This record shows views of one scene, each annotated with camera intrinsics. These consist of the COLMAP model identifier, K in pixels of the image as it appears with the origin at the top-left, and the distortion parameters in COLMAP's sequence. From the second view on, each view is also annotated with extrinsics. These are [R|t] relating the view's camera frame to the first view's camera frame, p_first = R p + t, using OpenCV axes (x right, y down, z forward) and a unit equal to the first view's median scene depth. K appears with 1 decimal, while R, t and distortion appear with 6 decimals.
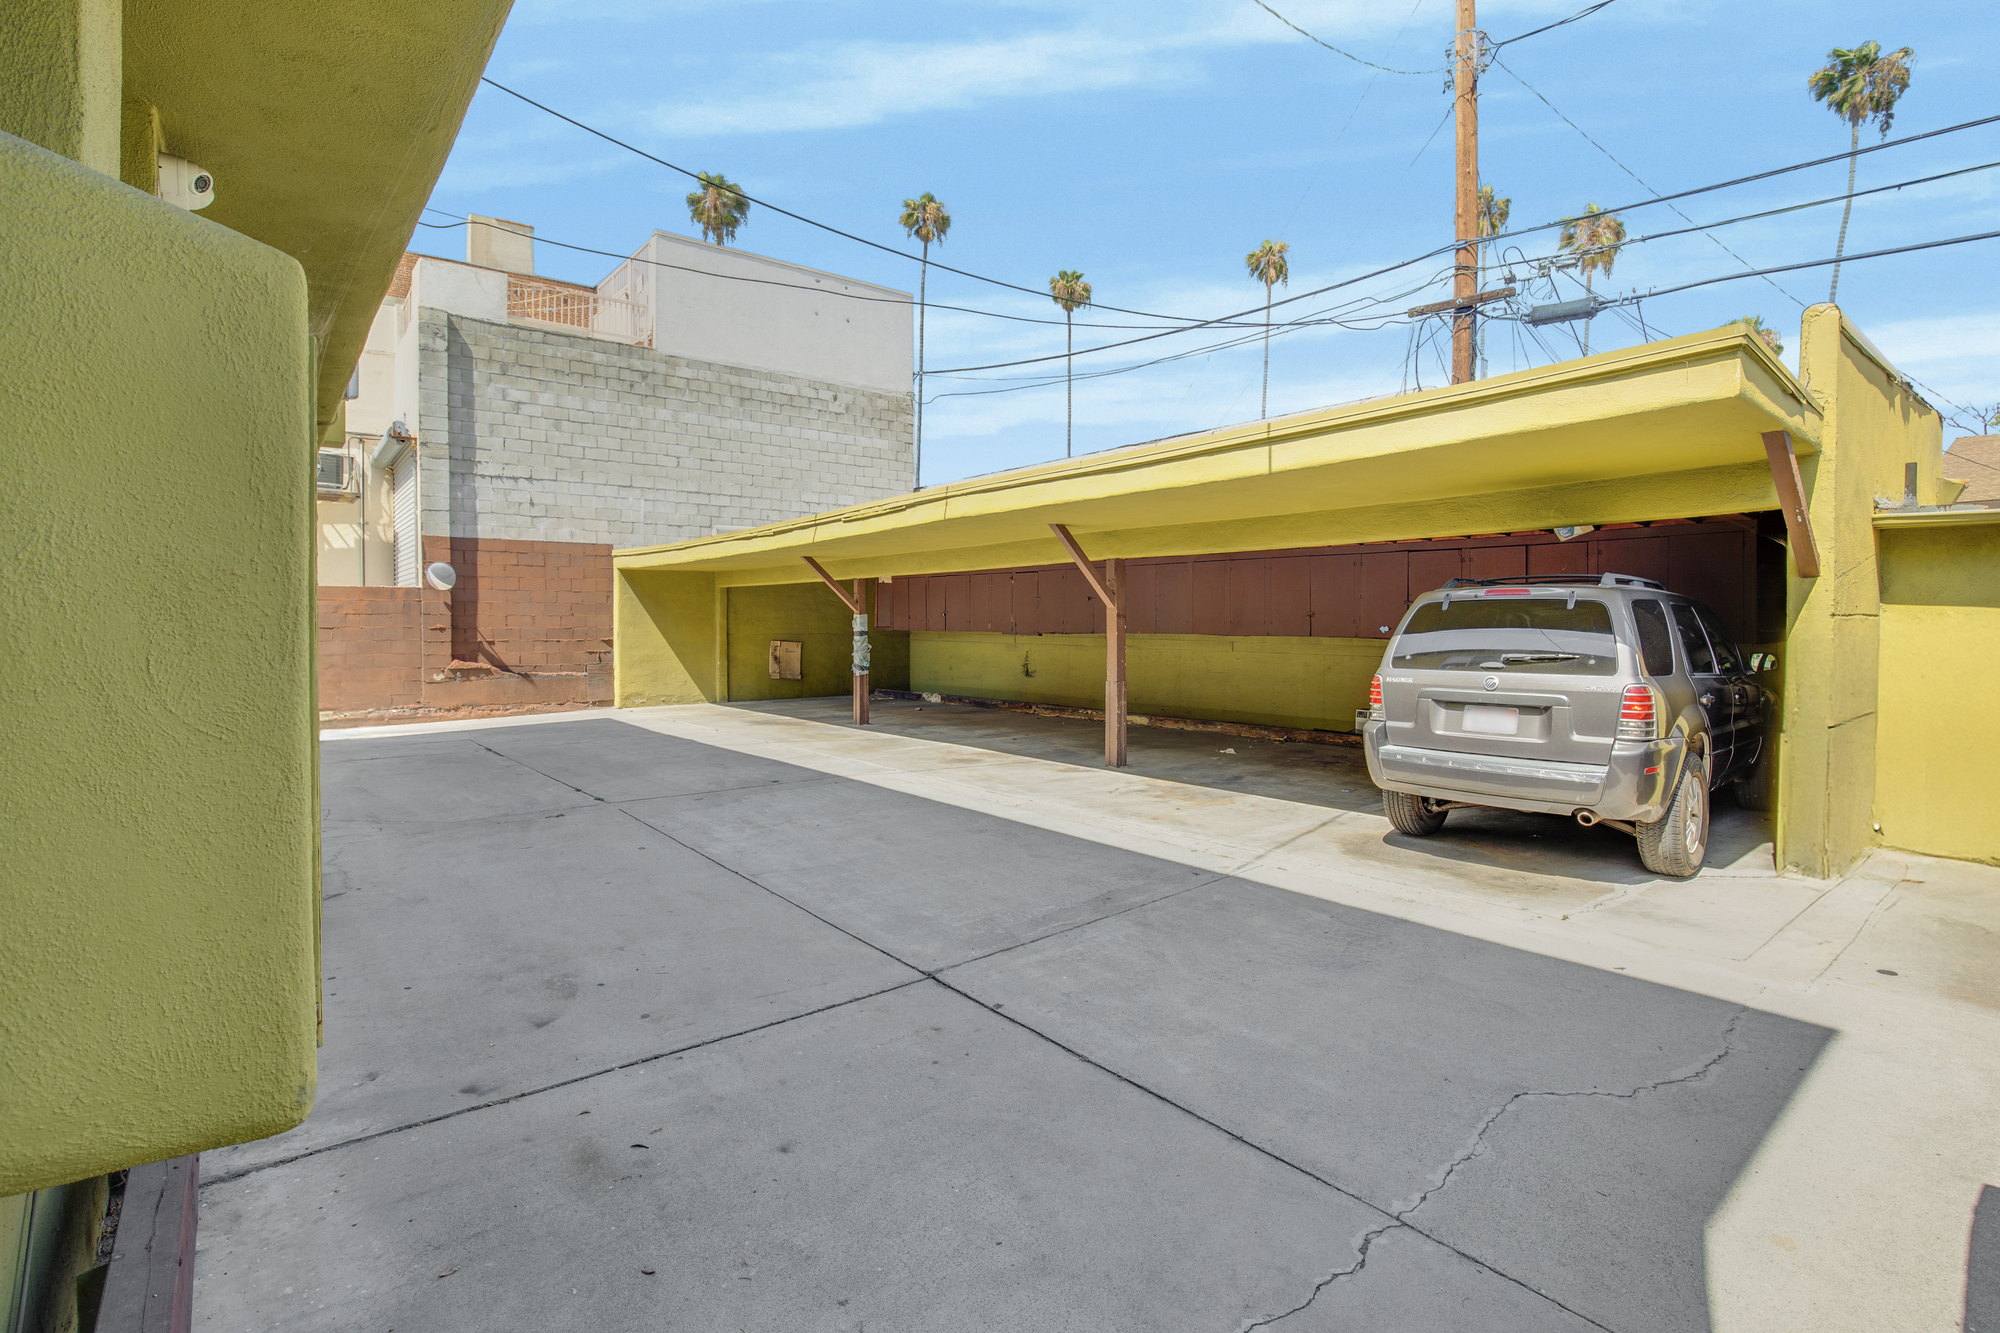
lens RADIAL K [[943.2, 0, 991.0], [0, 943.2, 657.7], [0, 0, 1]] dist [-0.031211, -0.000052]
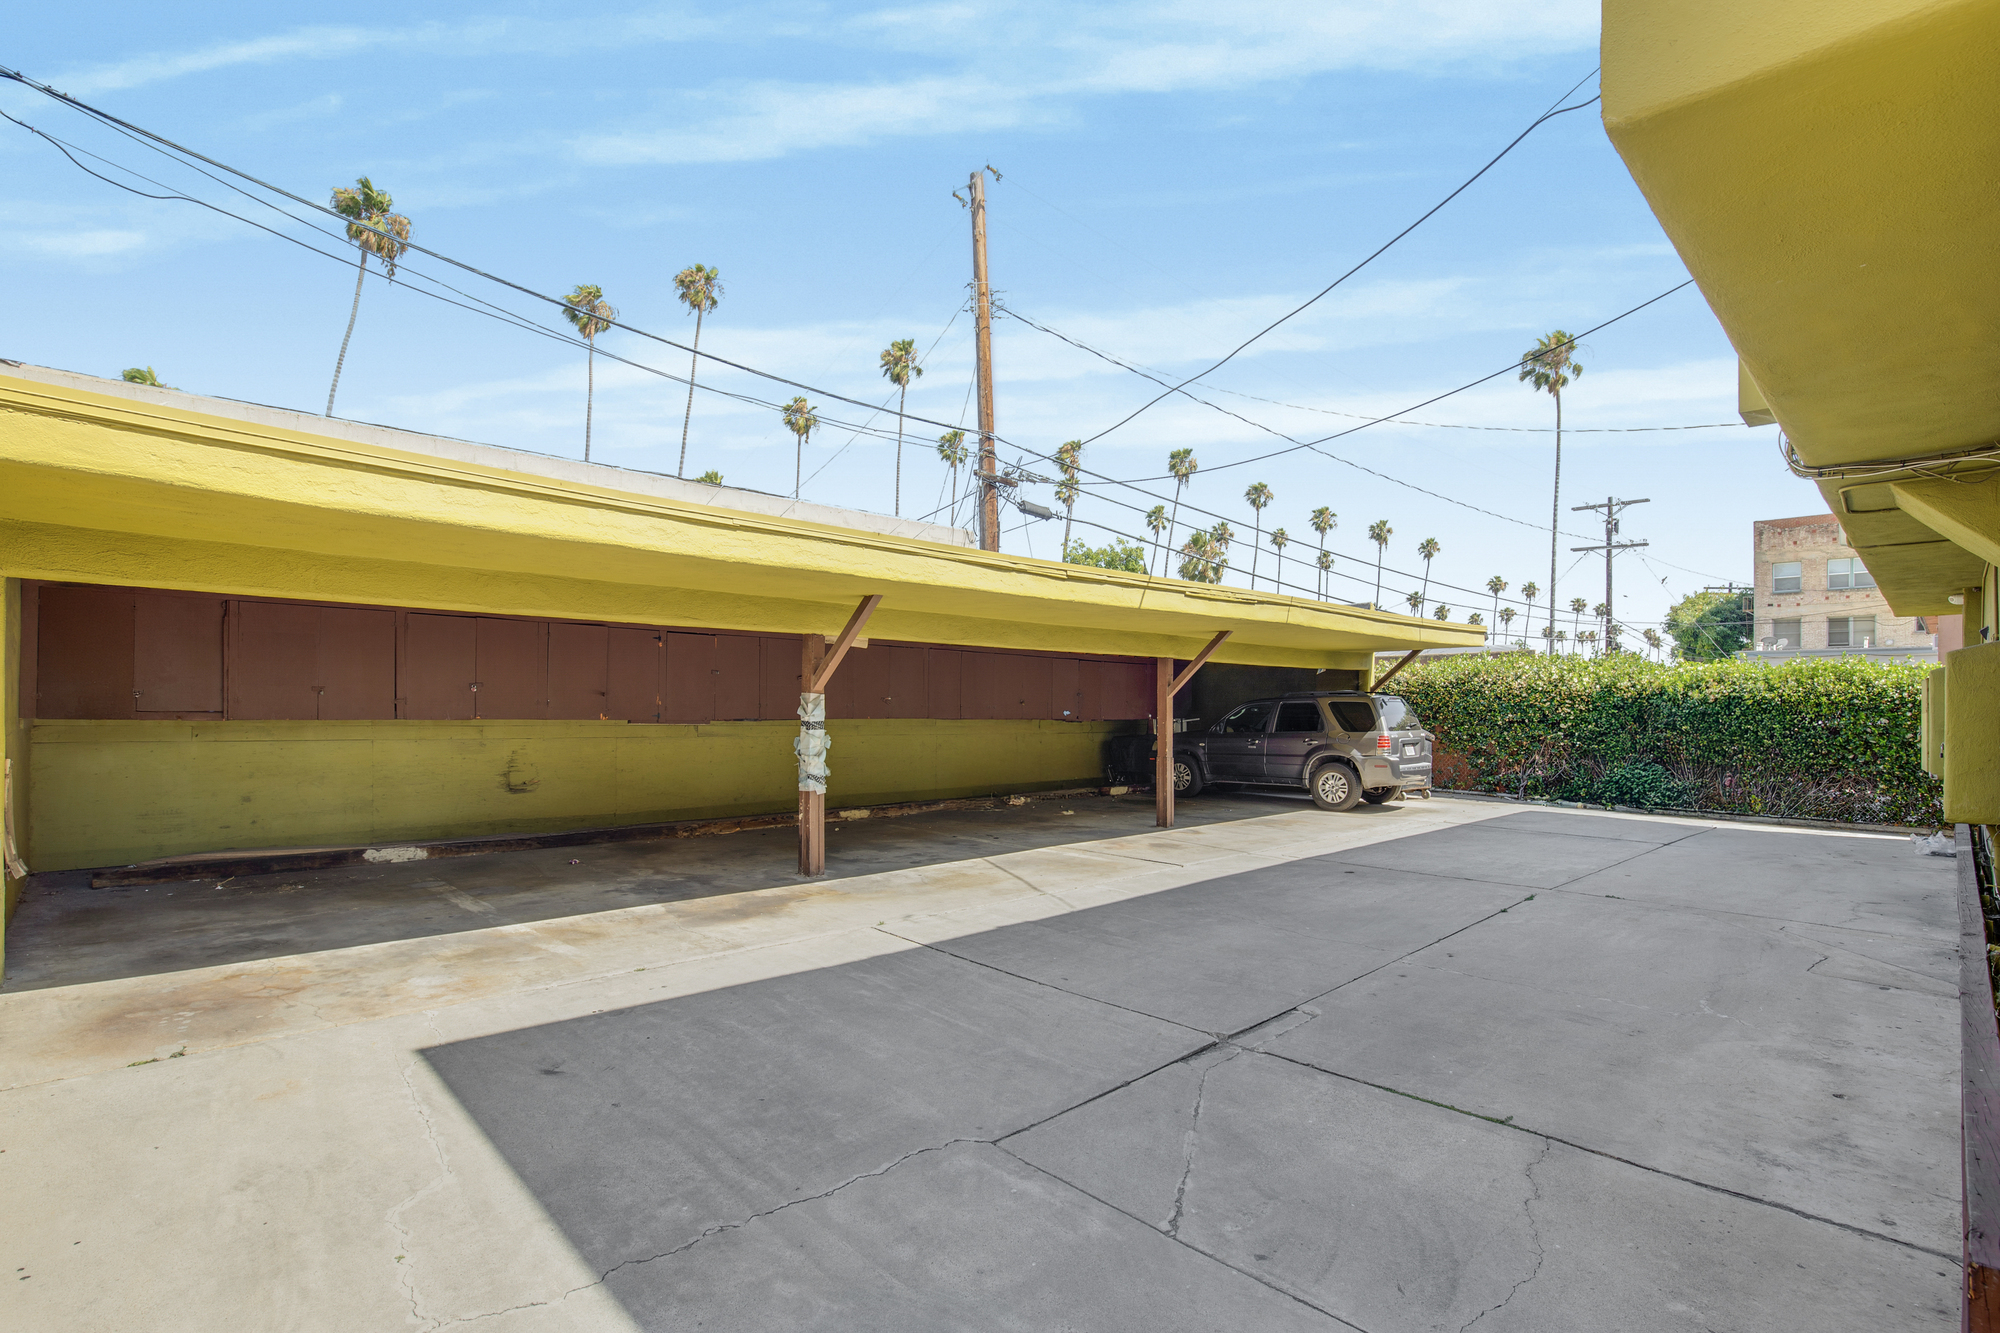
lens RADIAL K [[929.3, 0, 1023.0], [0, 929.3, 695.3], [0, 0, 1]] dist [-0.013274, 0.000138]
pose [[-0.091333, 0.011383, 0.995755, -0.677915], [0.027284, 0.999588, -0.008924, -0.032584], [-0.995447, 0.026353, -0.091606, 0.835191]]
